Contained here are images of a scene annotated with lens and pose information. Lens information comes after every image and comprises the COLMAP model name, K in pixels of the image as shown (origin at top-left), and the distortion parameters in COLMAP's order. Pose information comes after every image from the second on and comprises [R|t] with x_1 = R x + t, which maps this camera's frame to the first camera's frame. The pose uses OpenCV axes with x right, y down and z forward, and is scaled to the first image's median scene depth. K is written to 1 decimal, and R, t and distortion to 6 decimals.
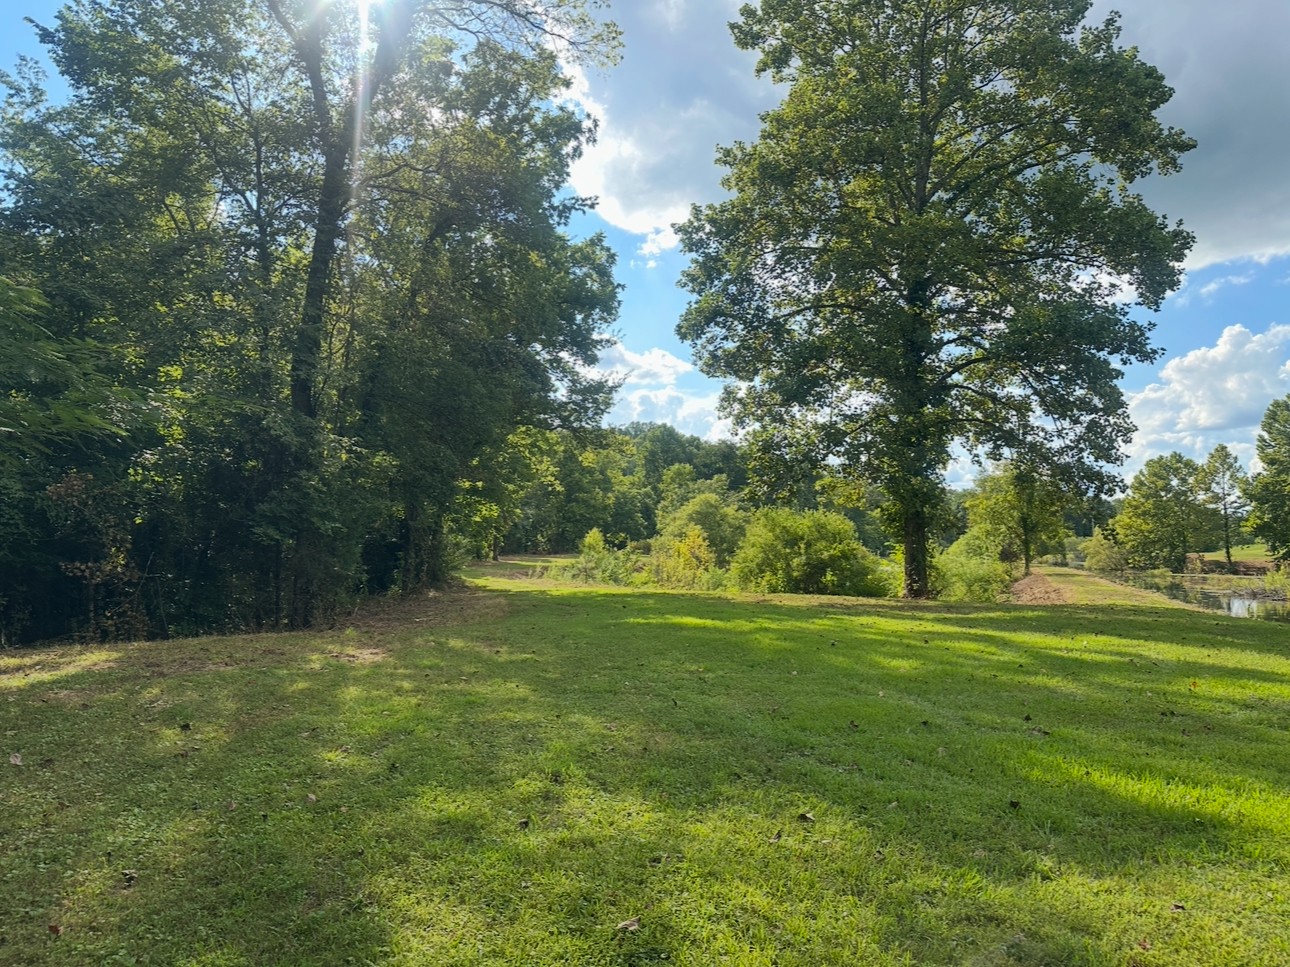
lens RADIAL K [[903.5, 0, 645.0], [0, 903.5, 483.5], [0, 0, 1]] dist [0.053725, -0.062252]
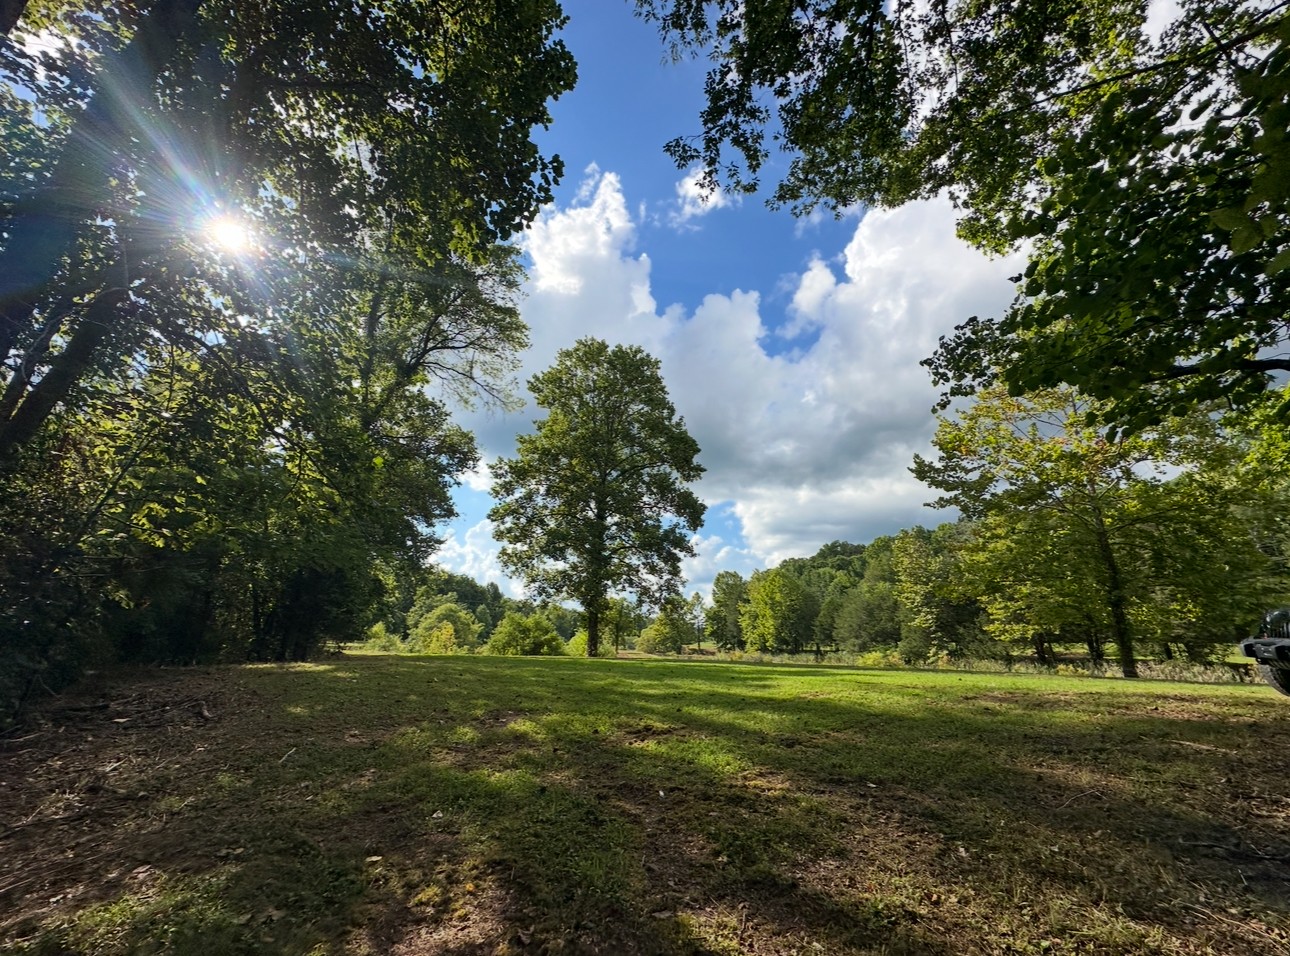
lens RADIAL K [[536.1, 0, 645.0], [0, 536.1, 478.0], [0, 0, 1]] dist [0.002970, 0.000531]
pose [[0.880872, 0.152652, 0.448065, -0.092607], [-0.046415, 0.969866, -0.239177, 0.005587], [-0.471074, 0.189887, 0.861413, -0.085220]]
